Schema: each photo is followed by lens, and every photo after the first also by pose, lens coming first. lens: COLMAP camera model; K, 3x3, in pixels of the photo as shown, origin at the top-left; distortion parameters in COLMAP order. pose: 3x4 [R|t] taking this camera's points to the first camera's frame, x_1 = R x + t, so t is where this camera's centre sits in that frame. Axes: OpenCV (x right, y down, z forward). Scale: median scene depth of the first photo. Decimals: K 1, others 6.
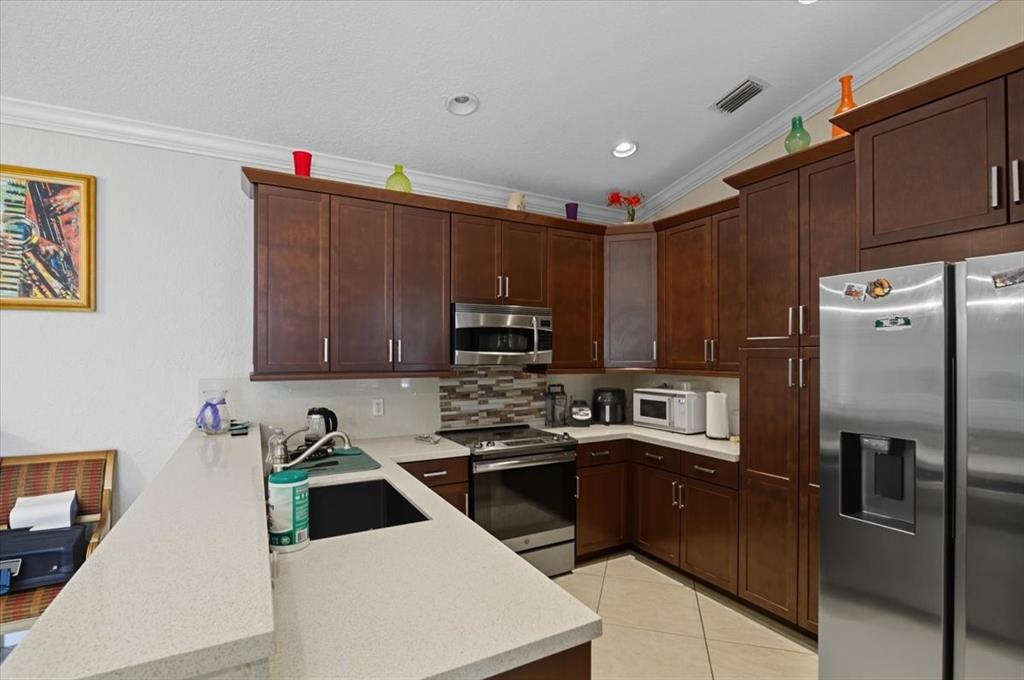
lens RADIAL K [[472.2, 0, 510.7], [0, 472.2, 359.8], [0, 0, 1]] dist [-0.028423, -0.000380]
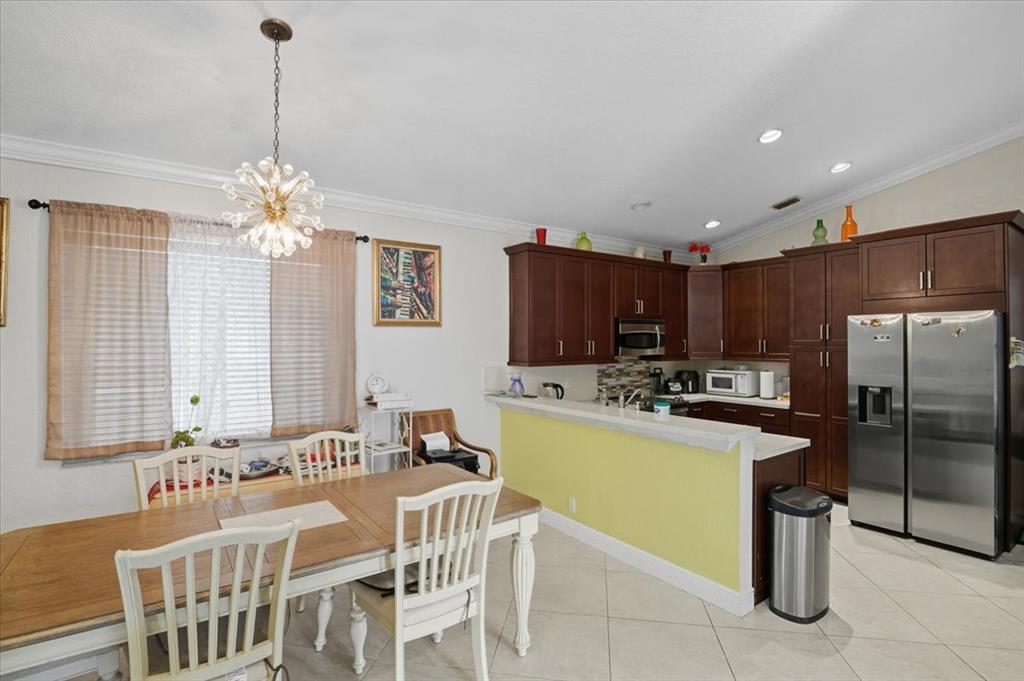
lens RADIAL K [[481.2, 0, 512.0], [0, 481.2, 340.5], [0, 0, 1]] dist [-0.007080, -0.001039]
pose [[0.994568, -0.004359, 0.104002, -0.626270], [0.005976, 0.999866, -0.015239, -0.018541], [-0.103922, 0.015778, 0.994460, -0.592707]]
